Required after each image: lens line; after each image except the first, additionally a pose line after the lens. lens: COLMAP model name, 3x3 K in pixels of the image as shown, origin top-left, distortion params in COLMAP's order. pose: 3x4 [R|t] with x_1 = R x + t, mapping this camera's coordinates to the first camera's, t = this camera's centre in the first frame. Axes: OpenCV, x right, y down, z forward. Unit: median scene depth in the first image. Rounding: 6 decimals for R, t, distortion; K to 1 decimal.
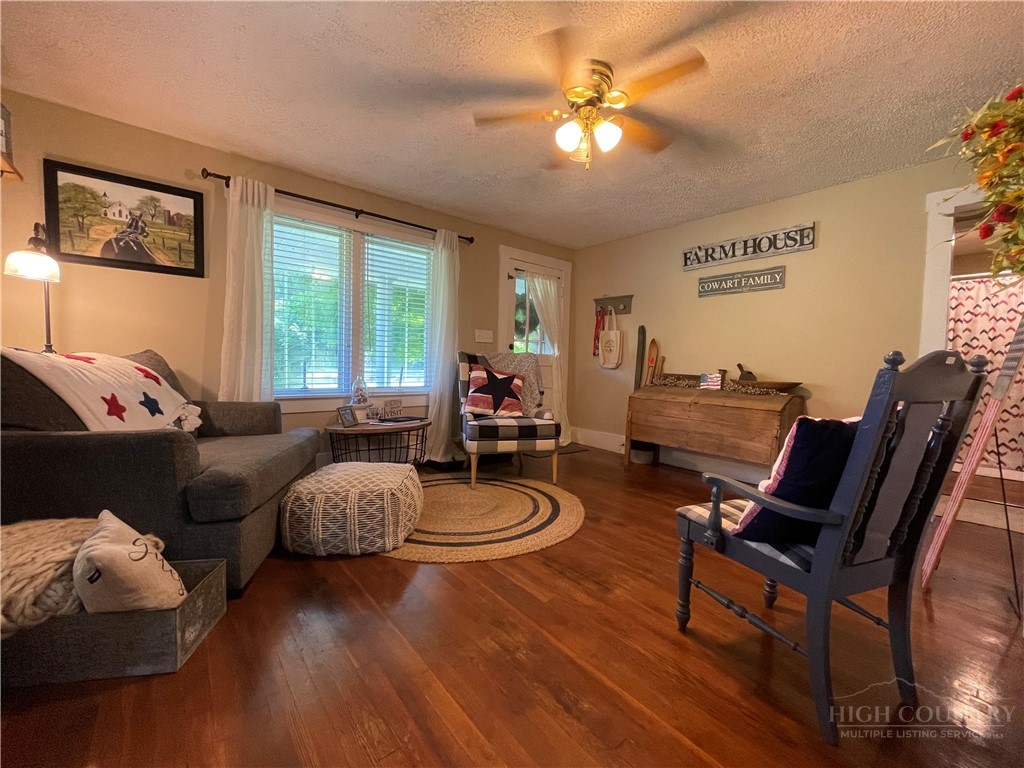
lens RADIAL K [[412.8, 0, 510.2], [0, 412.8, 382.1], [0, 0, 1]] dist [-0.000614, -0.000631]
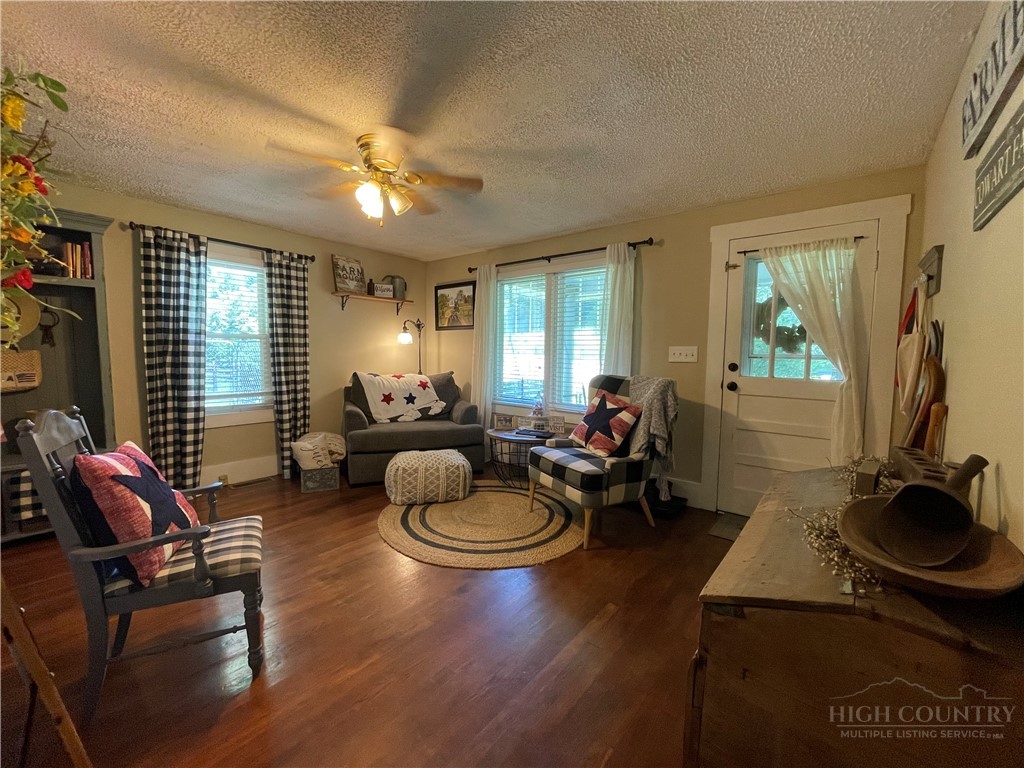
lens RADIAL K [[412.8, 0, 512.9], [0, 412.8, 381.5], [0, 0, 1]] dist [-0.000614, -0.000631]
pose [[0.196367, 0.052496, -0.979124, 1.108945], [-0.051446, 0.997742, 0.043176, -0.131431], [0.979180, 0.041894, 0.198625, 0.919369]]
